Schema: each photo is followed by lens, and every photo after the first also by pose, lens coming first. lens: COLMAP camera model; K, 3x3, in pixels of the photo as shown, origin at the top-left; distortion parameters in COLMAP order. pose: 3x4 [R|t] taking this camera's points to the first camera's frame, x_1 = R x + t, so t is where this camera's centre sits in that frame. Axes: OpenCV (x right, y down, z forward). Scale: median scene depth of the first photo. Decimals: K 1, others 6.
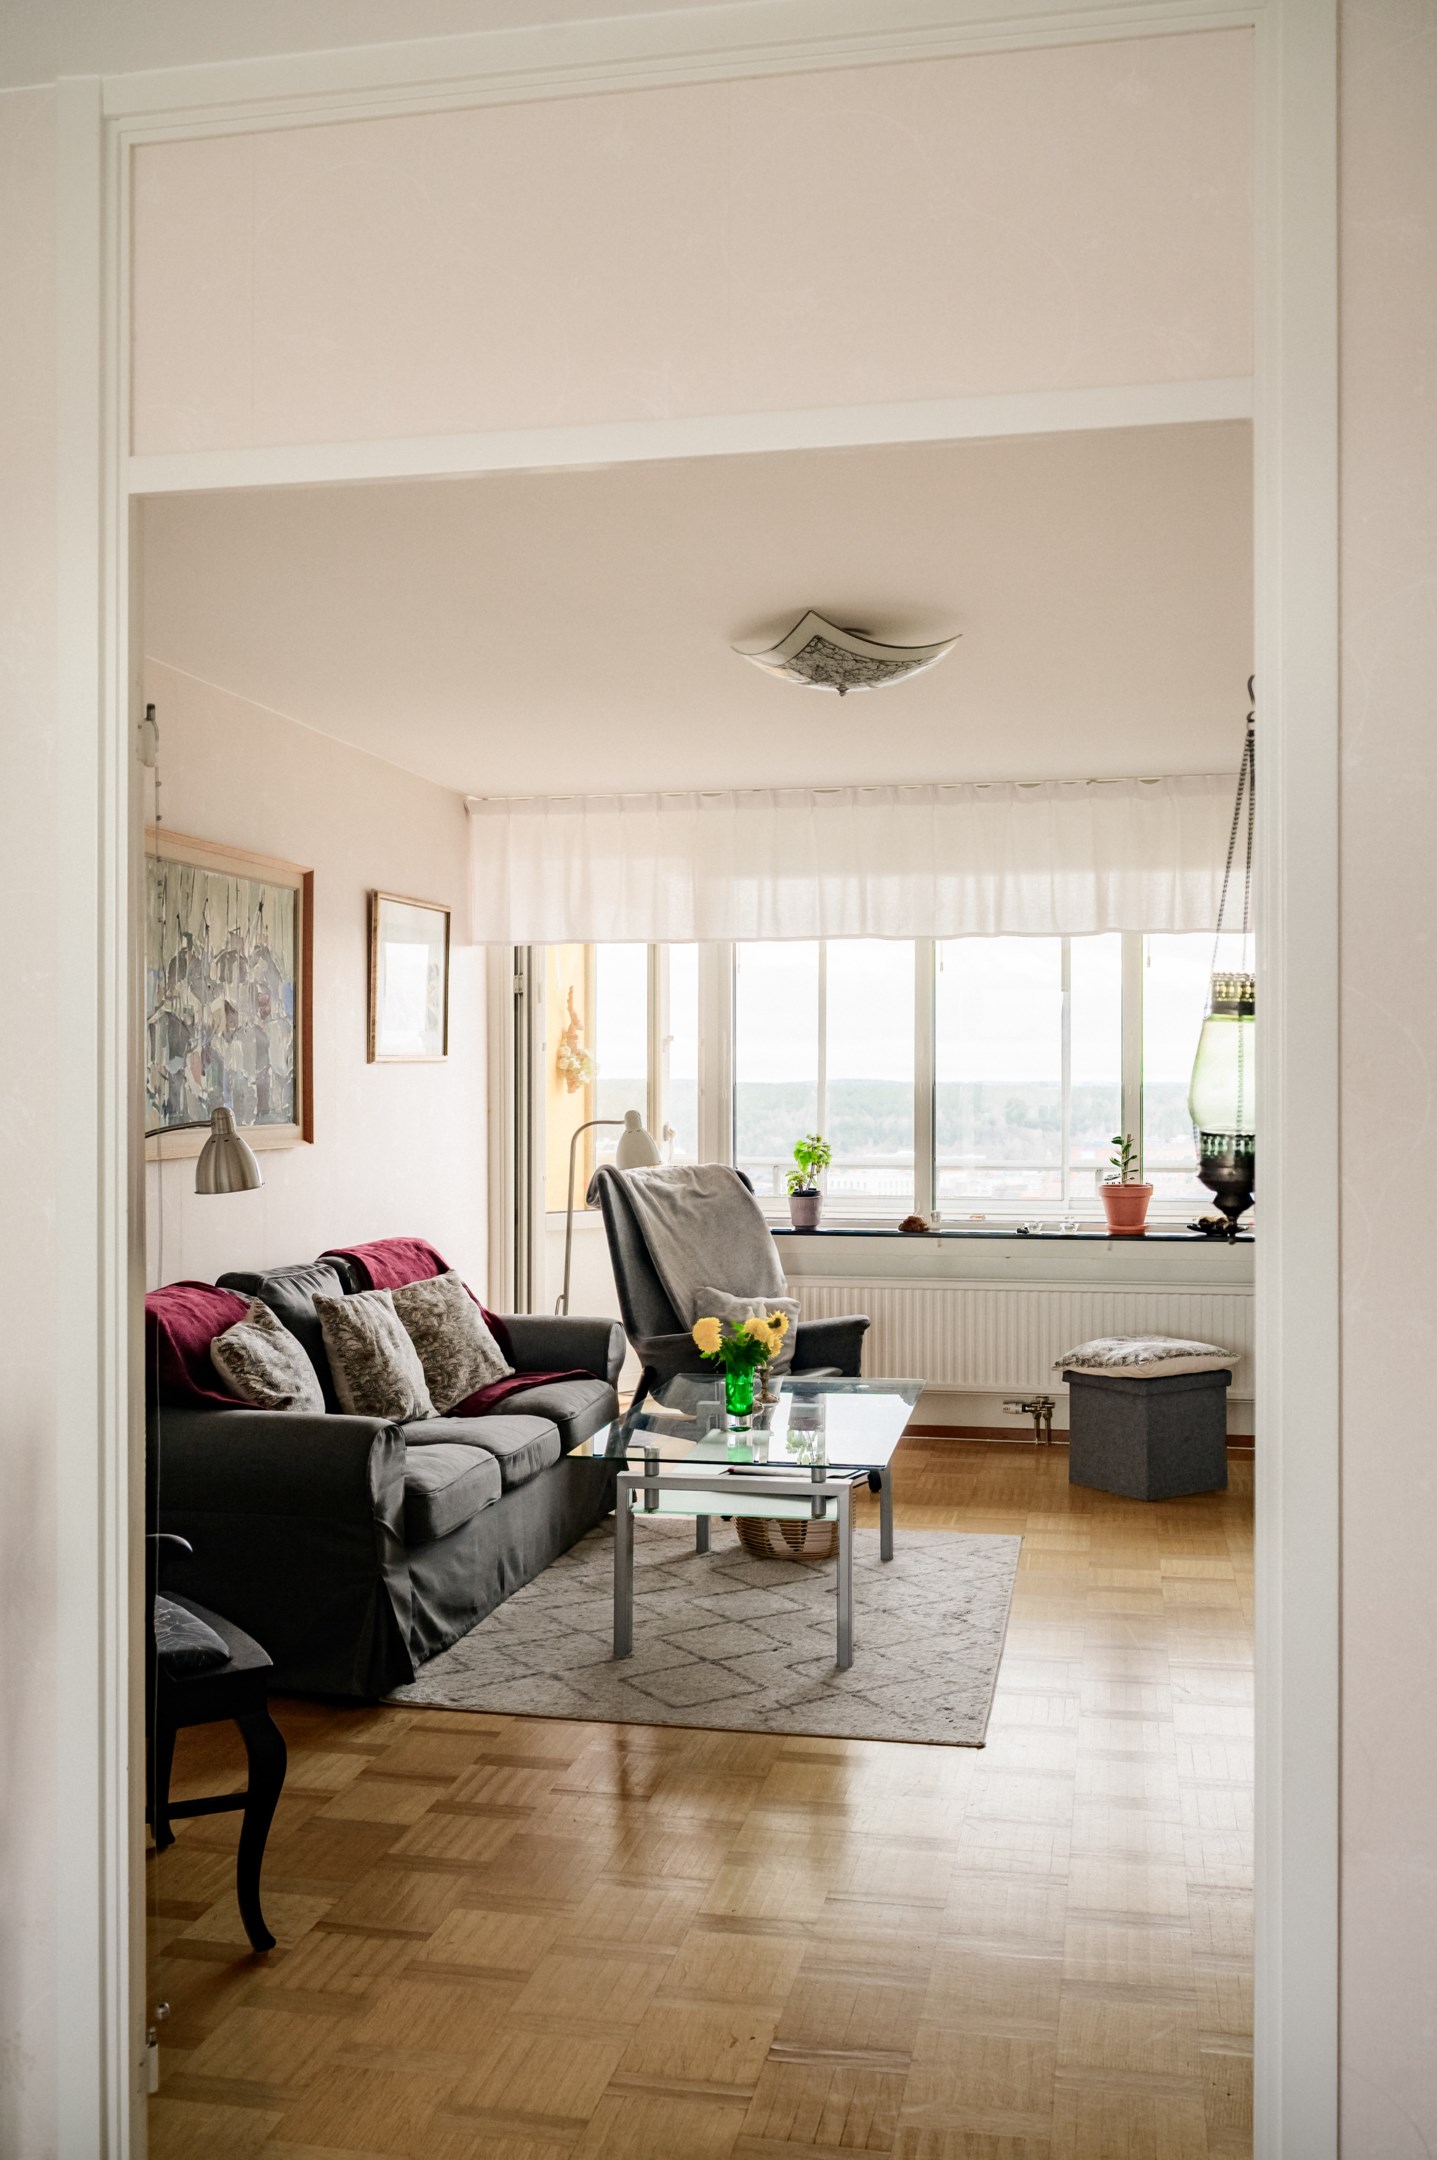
lens RADIAL K [[1954.2, 0, 751.4], [0, 1954.2, 1058.1], [0, 0, 1]] dist [-0.017911, -0.004296]
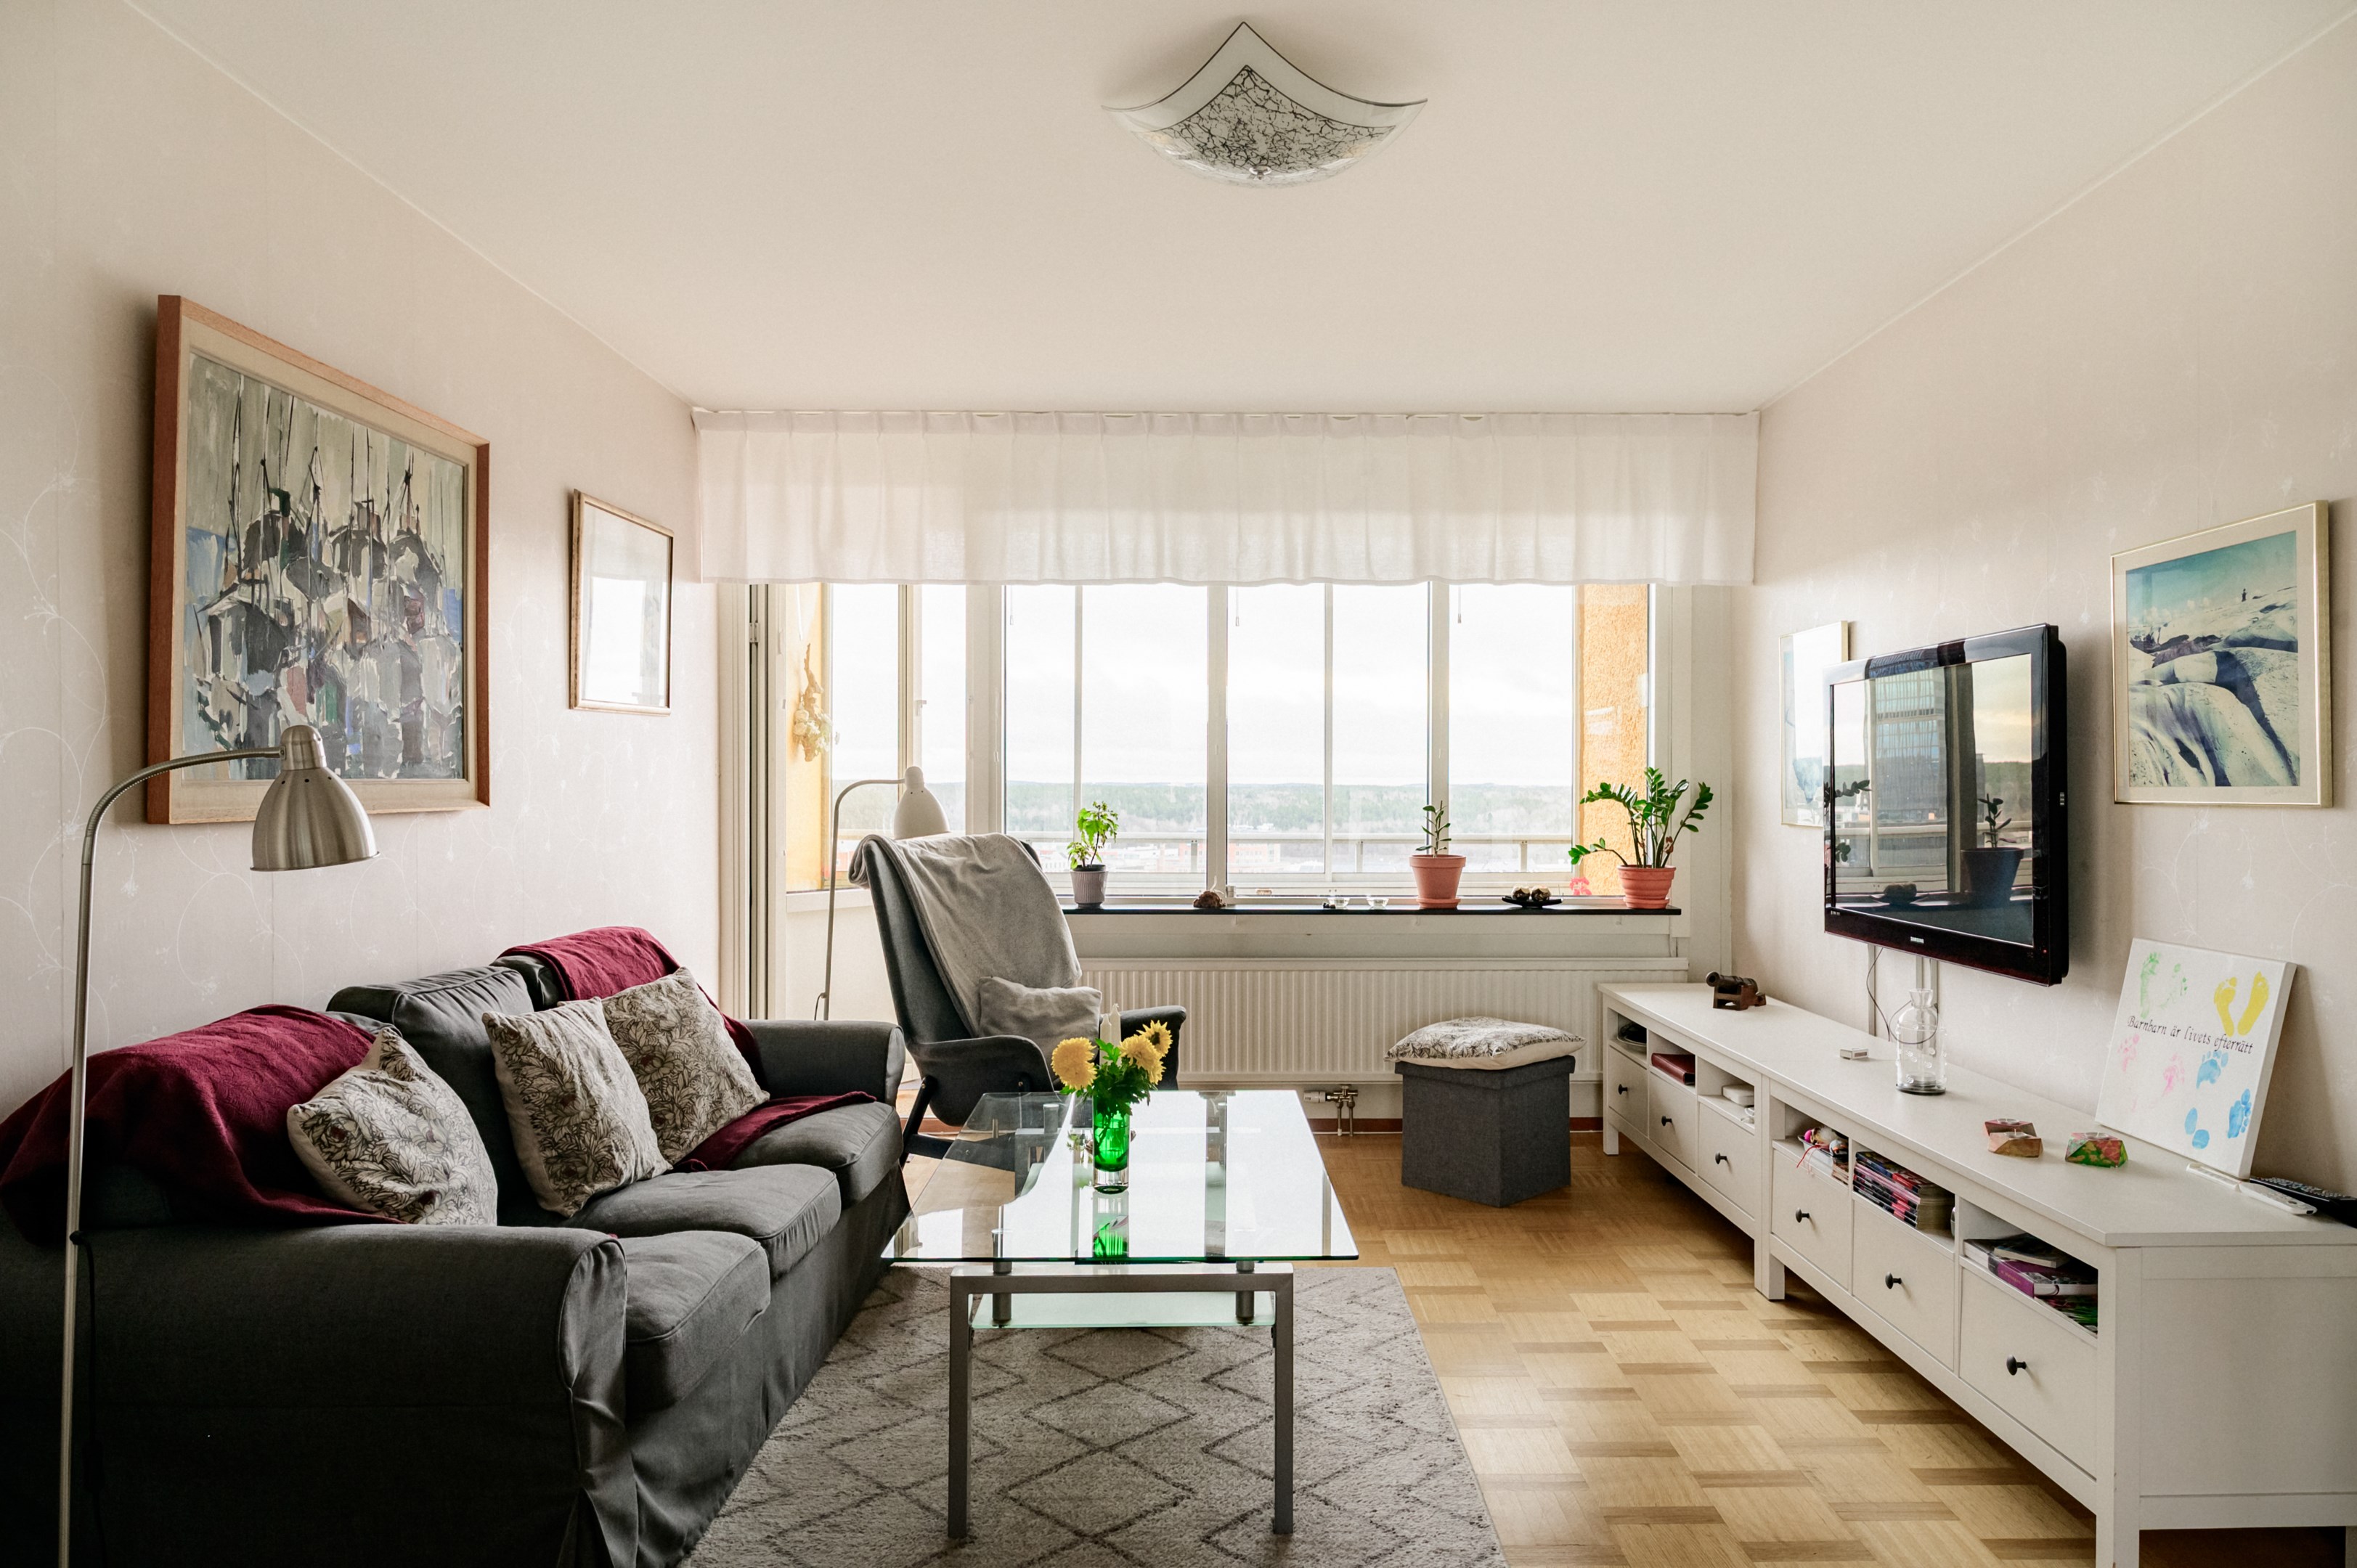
lens RADIAL K [[1598.5, 0, 1255.2], [0, 1598.5, 788.2], [0, 0, 1]] dist [0.003376, 0.003218]
pose [[0.978504, 0.001222, 0.206222, -0.065898], [-0.004834, 0.999844, 0.017012, 0.026315], [-0.206169, -0.017643, 0.978357, 0.351349]]
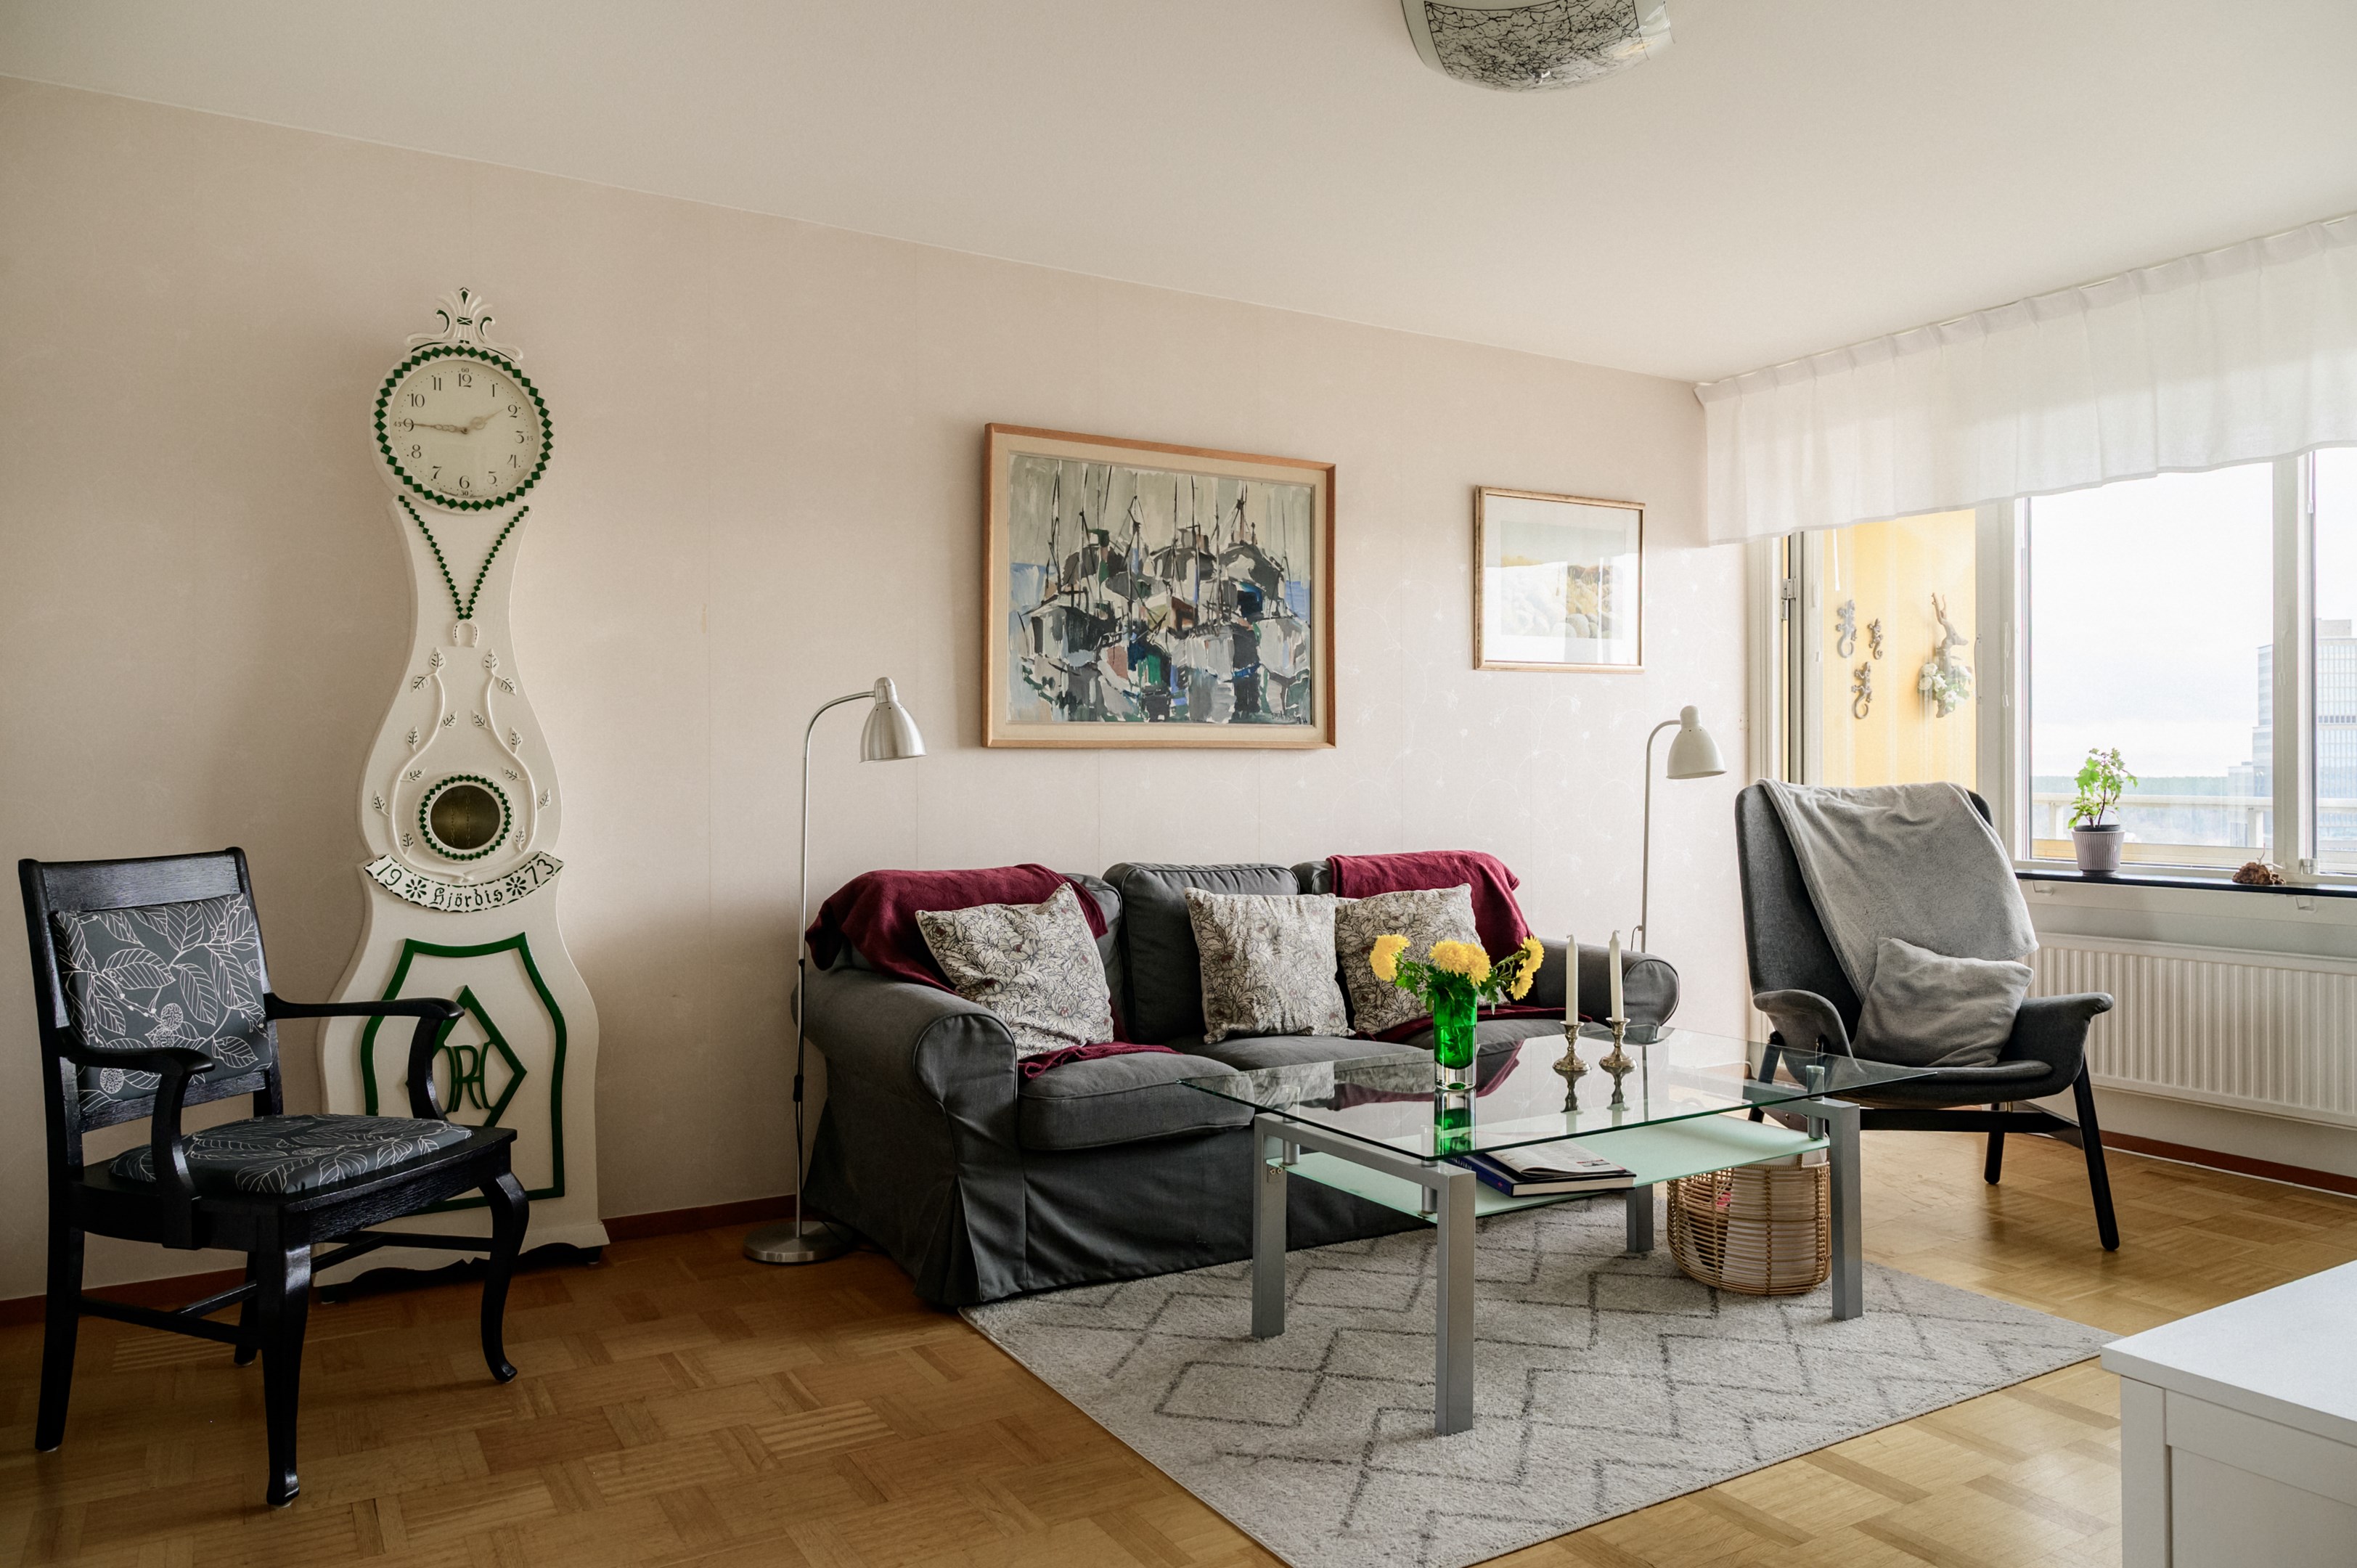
lens RADIAL K [[1612.1, 0, 1178.0], [0, 1612.1, 748.4], [0, 0, 1]] dist [0.001908, 0.003762]
pose [[0.665256, -0.013284, -0.746497, 0.339243], [0.010669, 0.999909, -0.008285, 0.053386], [0.746539, -0.002452, 0.665337, 0.429650]]
